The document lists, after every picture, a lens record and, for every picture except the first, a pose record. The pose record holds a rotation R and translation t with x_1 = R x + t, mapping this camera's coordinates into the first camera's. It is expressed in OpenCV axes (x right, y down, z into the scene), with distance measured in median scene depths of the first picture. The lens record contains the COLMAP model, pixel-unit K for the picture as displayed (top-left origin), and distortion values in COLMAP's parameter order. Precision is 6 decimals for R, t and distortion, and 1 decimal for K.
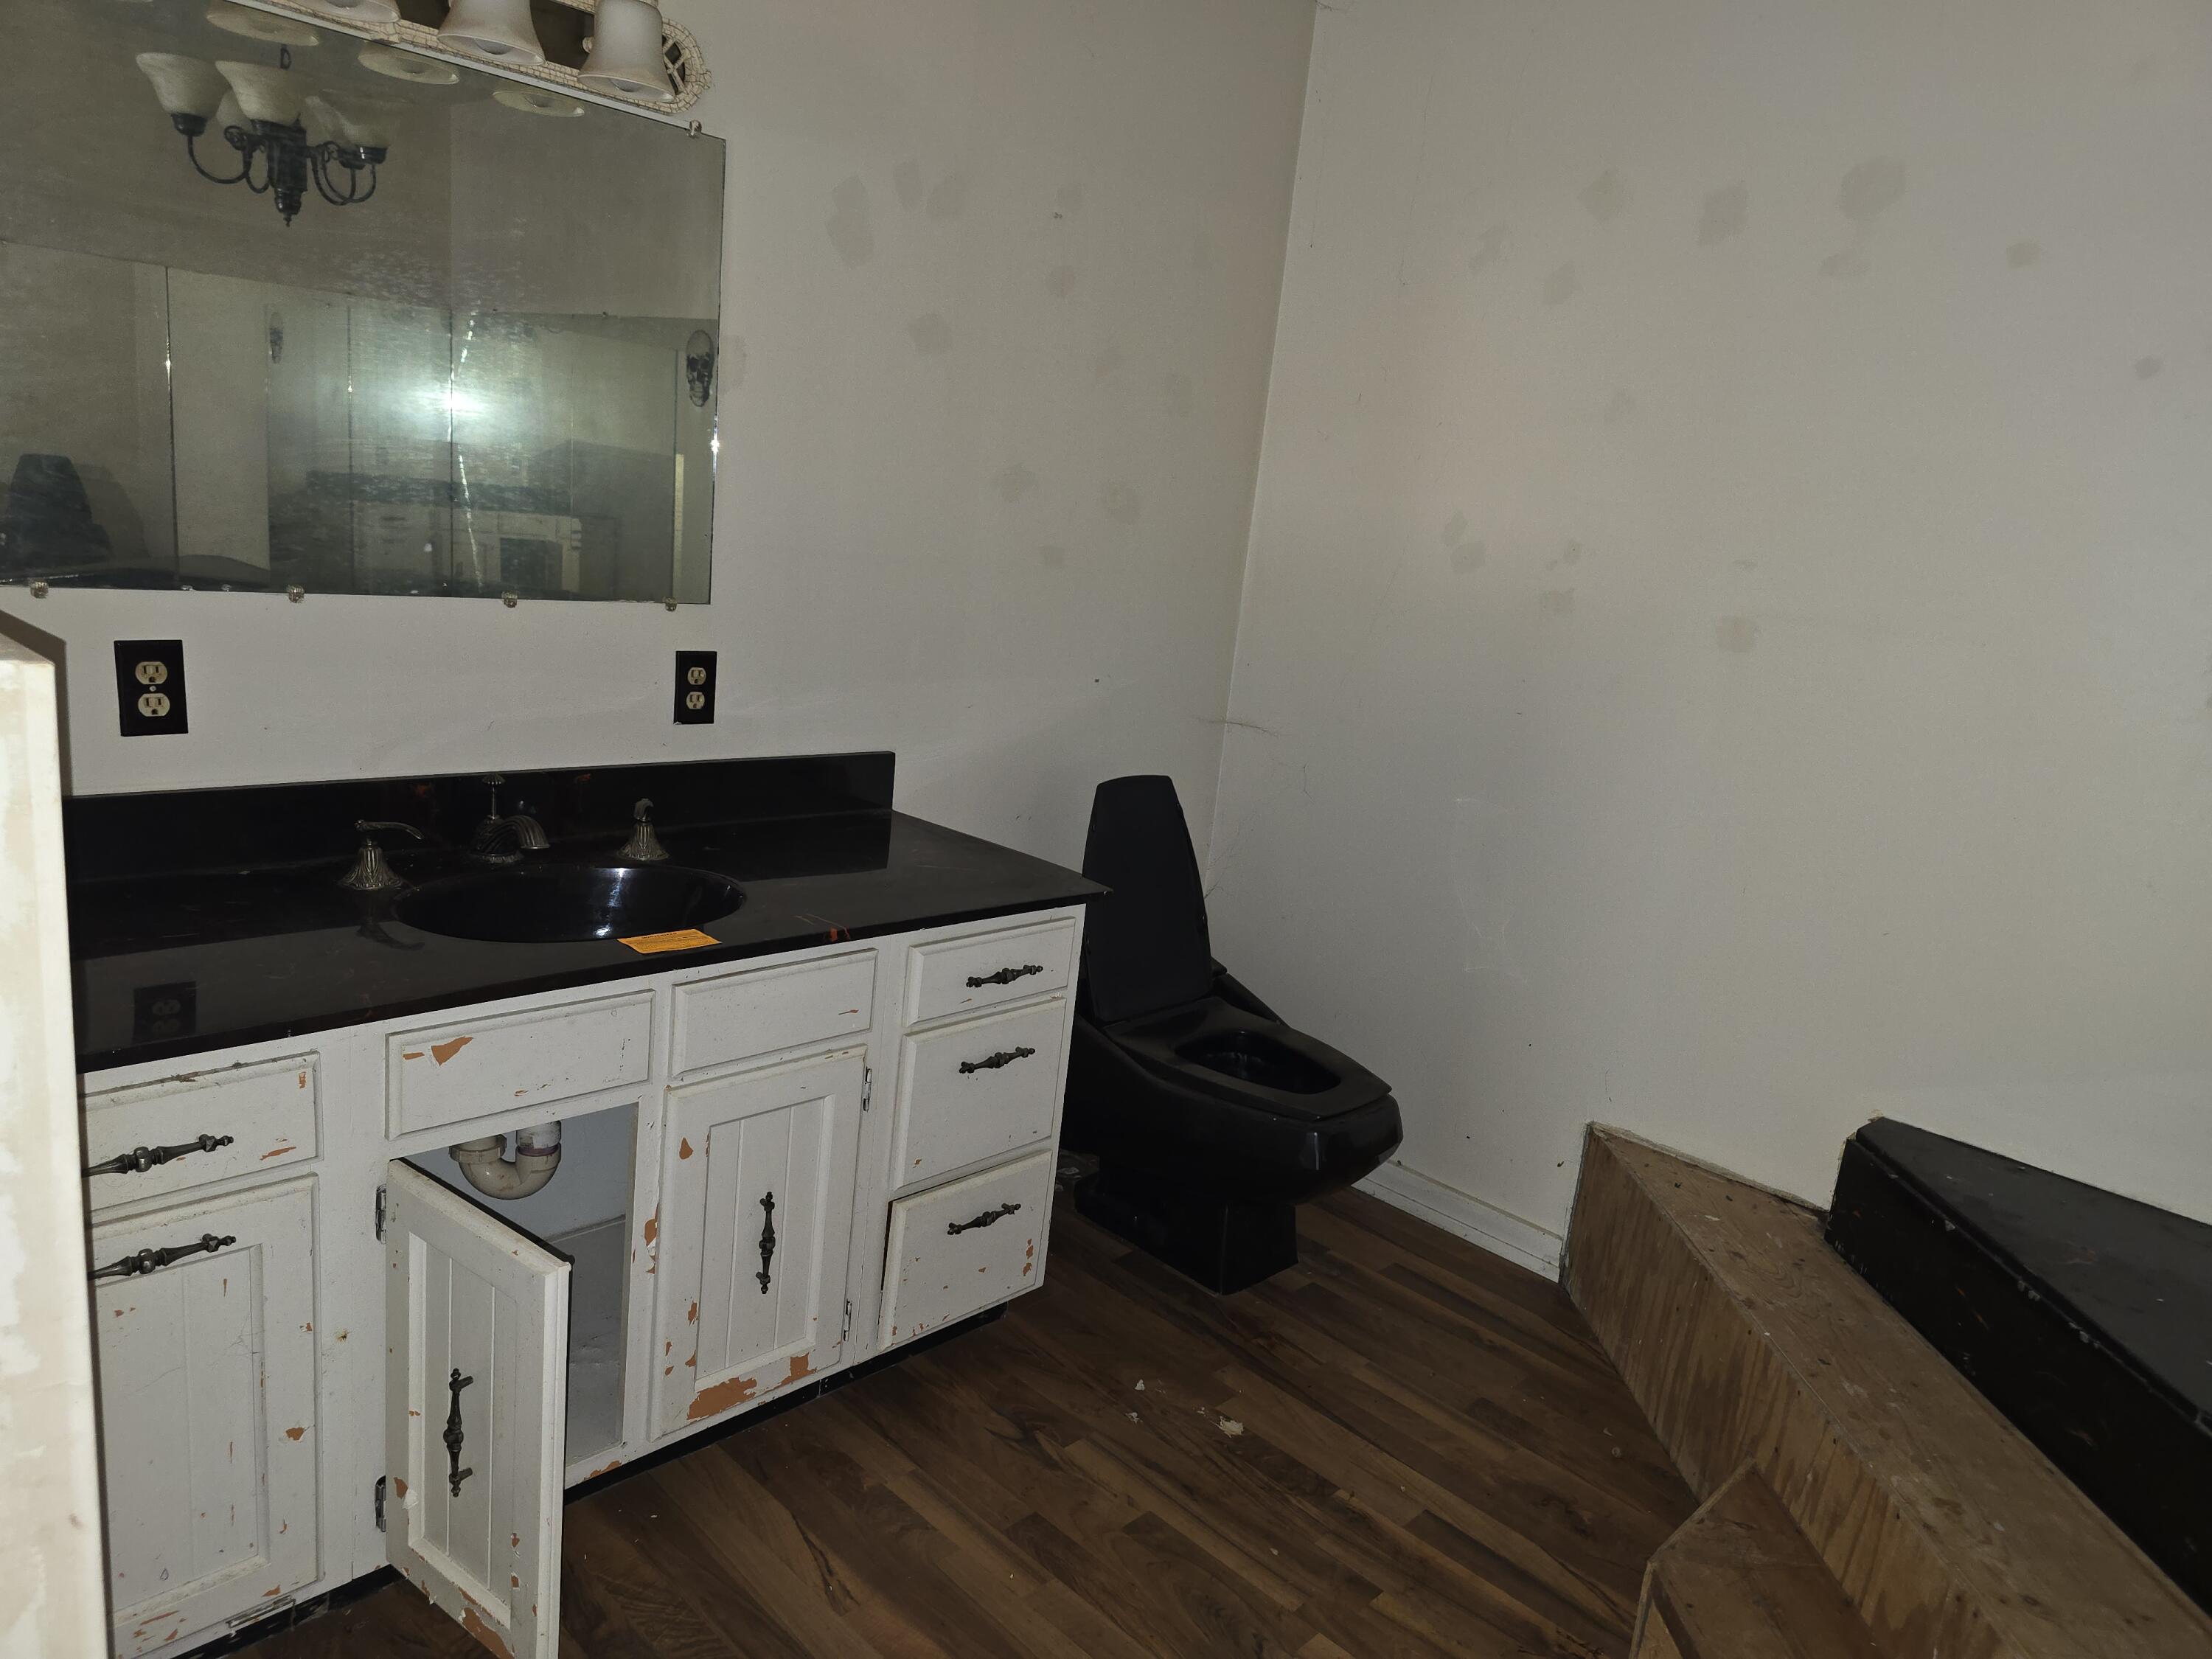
lens RADIAL K [[1480.2, 0, 1102.5], [0, 1480.2, 839.6], [0, 0, 1]] dist [0.032621, -0.004000]
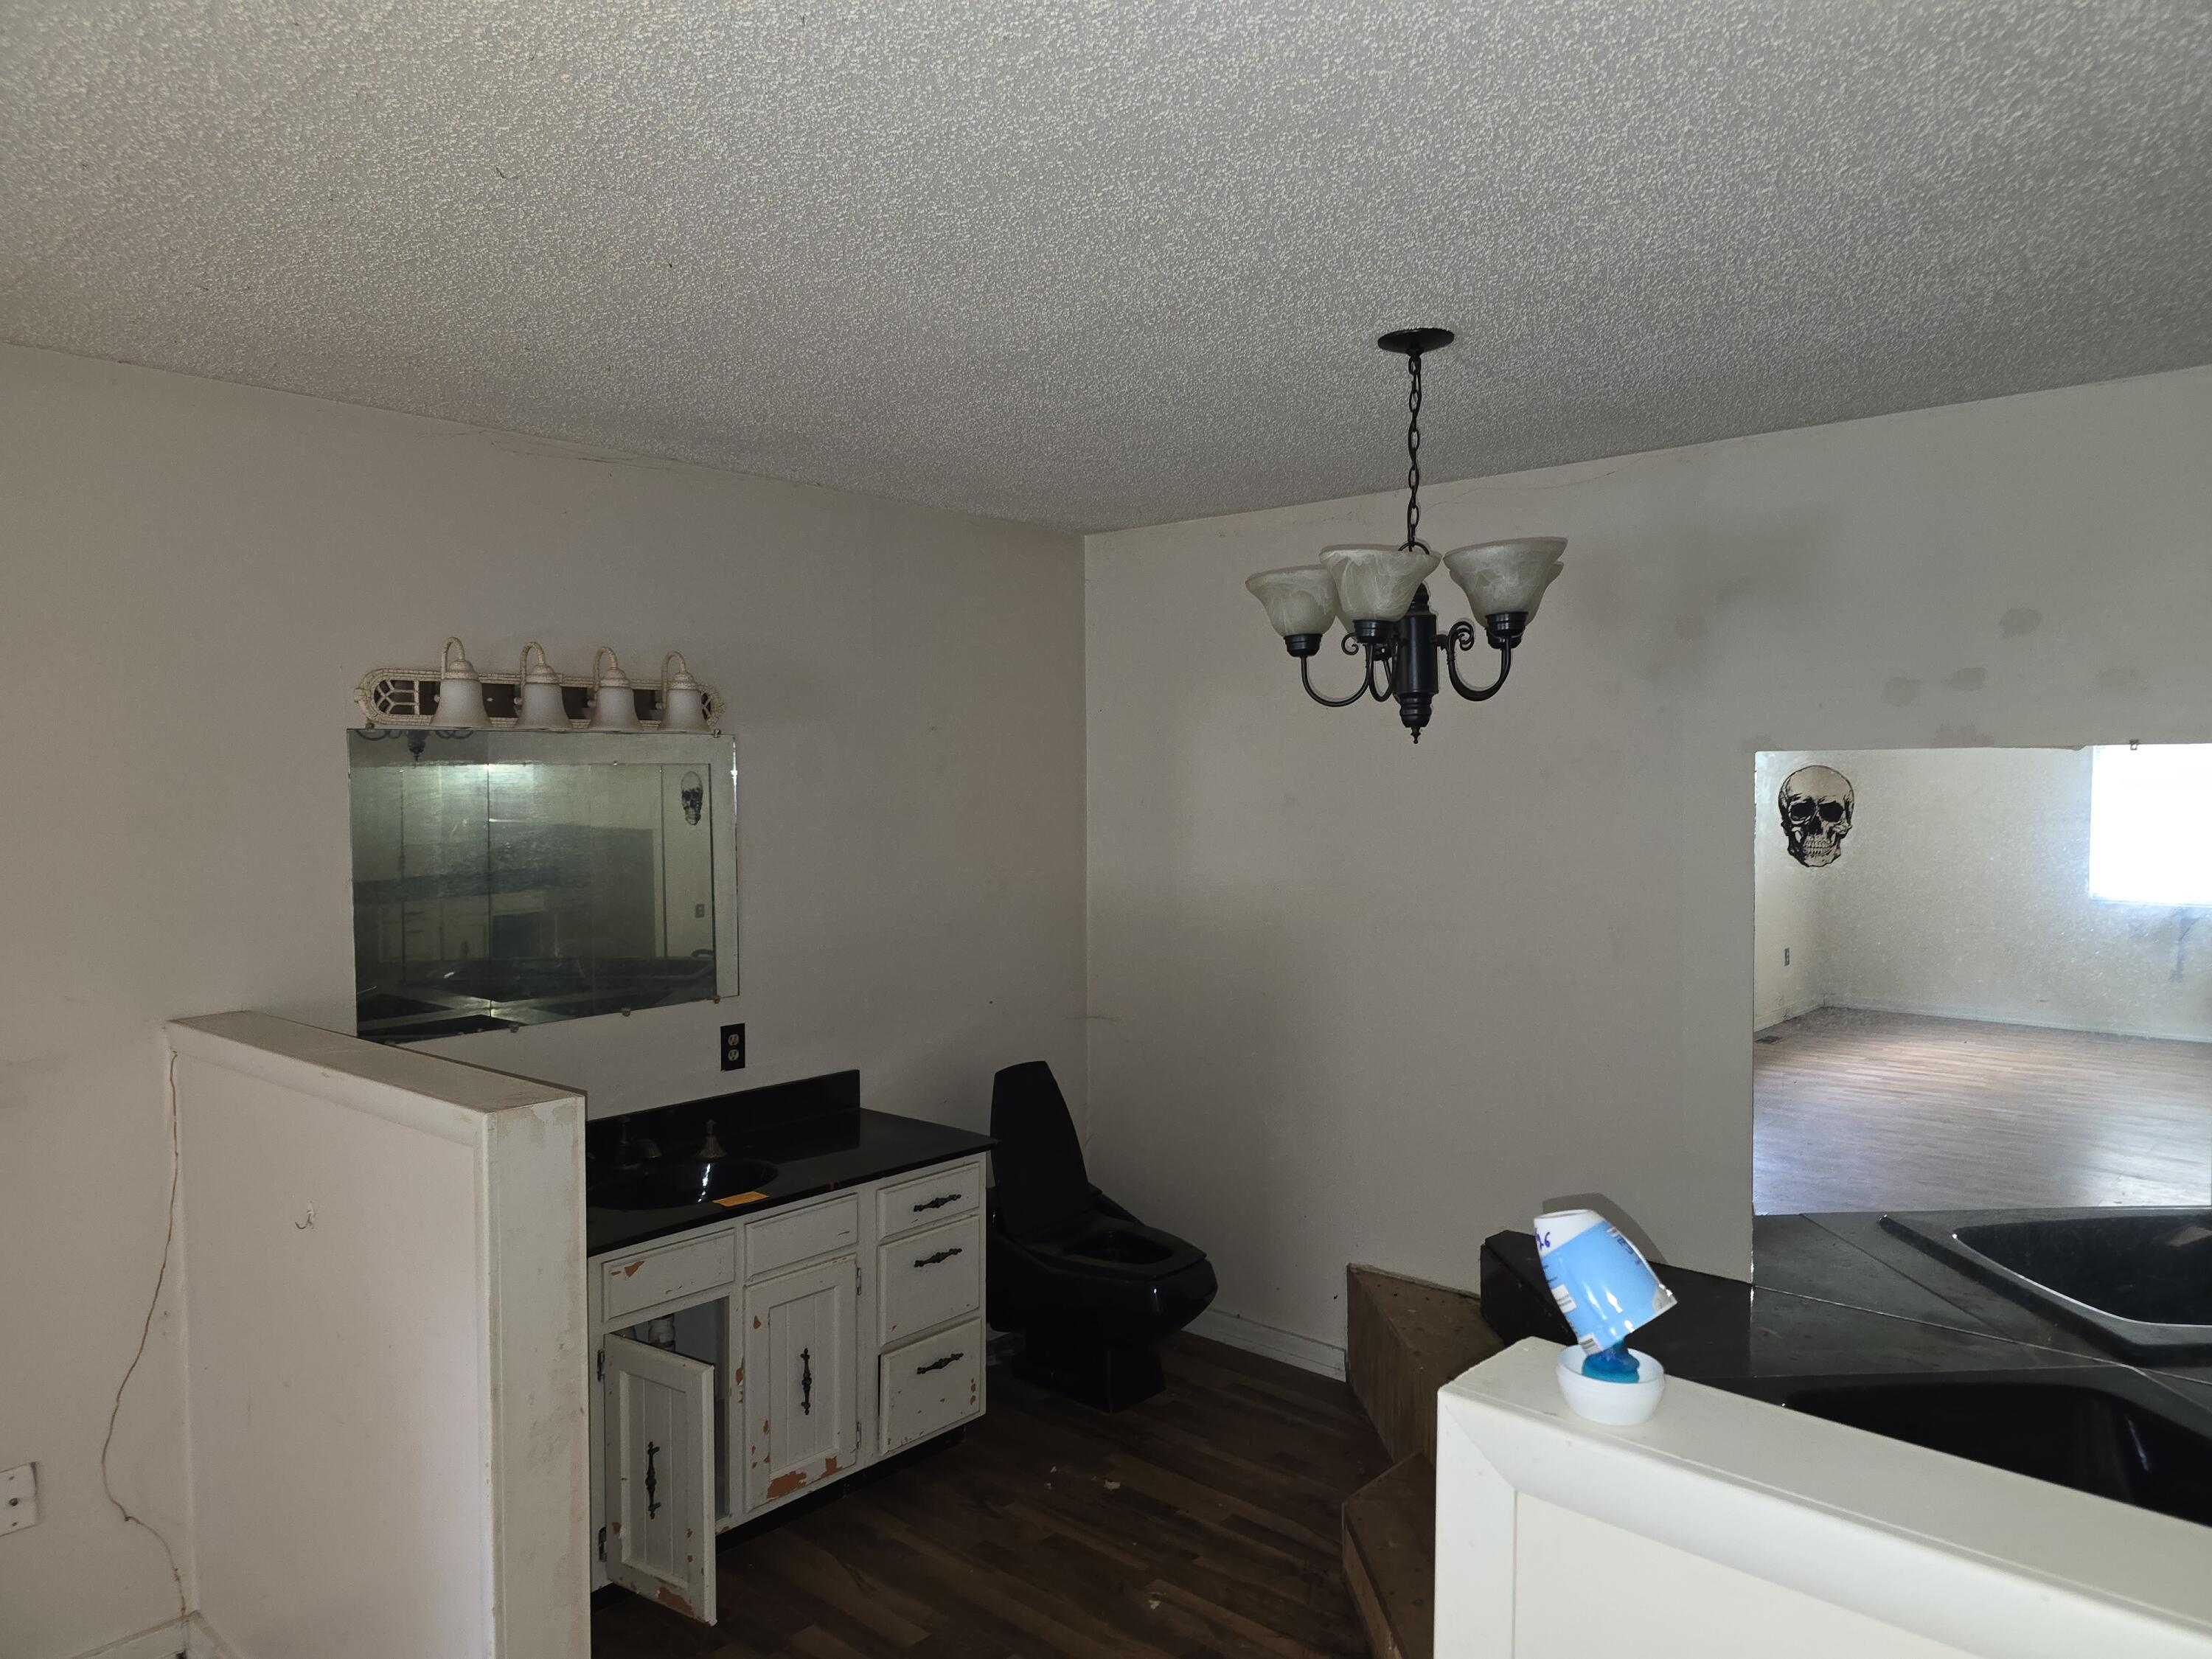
lens RADIAL K [[1480.2, 0, 1124.5], [0, 1480.2, 820.9], [0, 0, 1]] dist [0.032621, -0.004000]
pose [[0.992474, -0.110468, 0.052843, 0.097677], [0.118482, 0.975300, -0.186418, 0.010486], [-0.030944, 0.191276, 0.981048, -0.686919]]
